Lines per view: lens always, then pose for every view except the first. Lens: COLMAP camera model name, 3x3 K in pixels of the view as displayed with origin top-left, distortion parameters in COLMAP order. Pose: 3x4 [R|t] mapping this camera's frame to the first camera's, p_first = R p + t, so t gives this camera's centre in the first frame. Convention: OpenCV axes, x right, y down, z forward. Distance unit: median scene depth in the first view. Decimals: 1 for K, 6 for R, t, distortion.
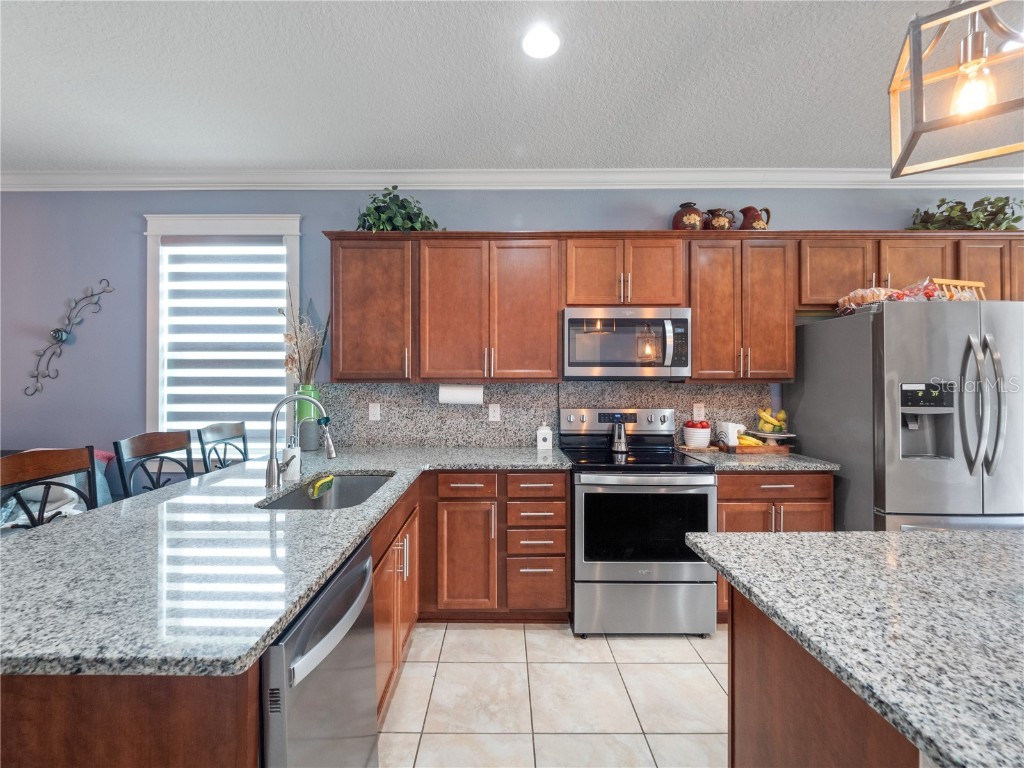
lens RADIAL K [[432.7, 0, 504.9], [0, 432.7, 382.1], [0, 0, 1]] dist [0.013272, -0.006910]
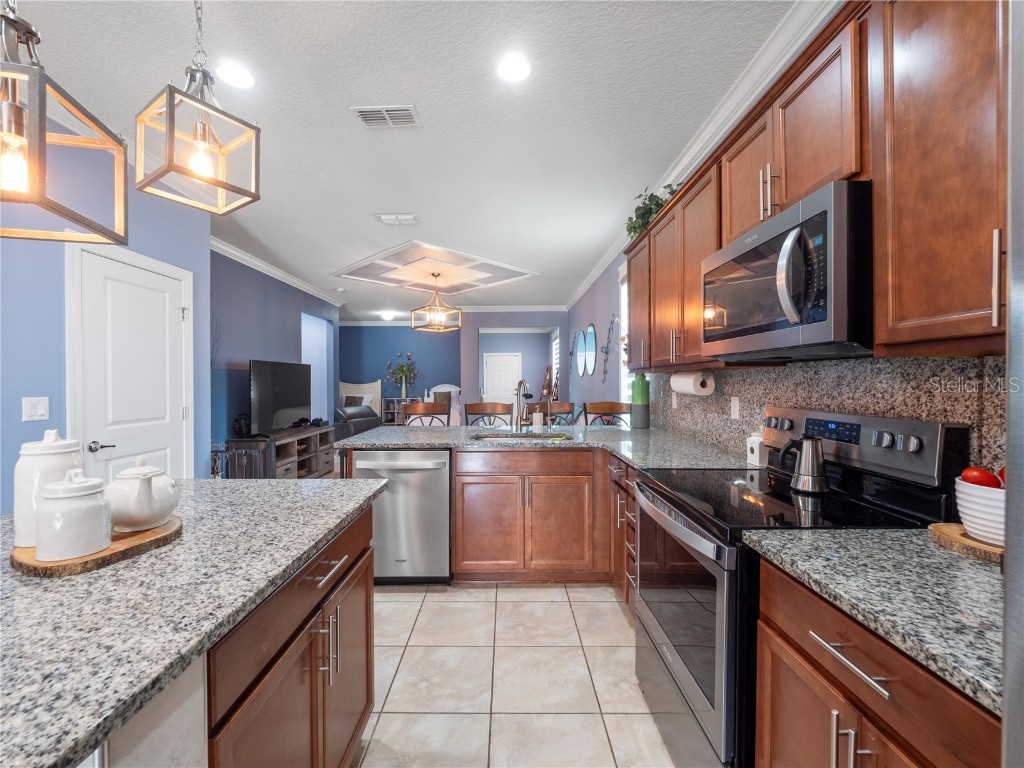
lens RADIAL K [[432.7, 0, 504.9], [0, 432.7, 382.1], [0, 0, 1]] dist [0.013272, -0.006910]
pose [[0.000783, 0.003787, -0.999993, 0.827617], [-0.000886, 0.999992, 0.003786, 0.024948], [0.999999, 0.000883, 0.000786, 0.653147]]
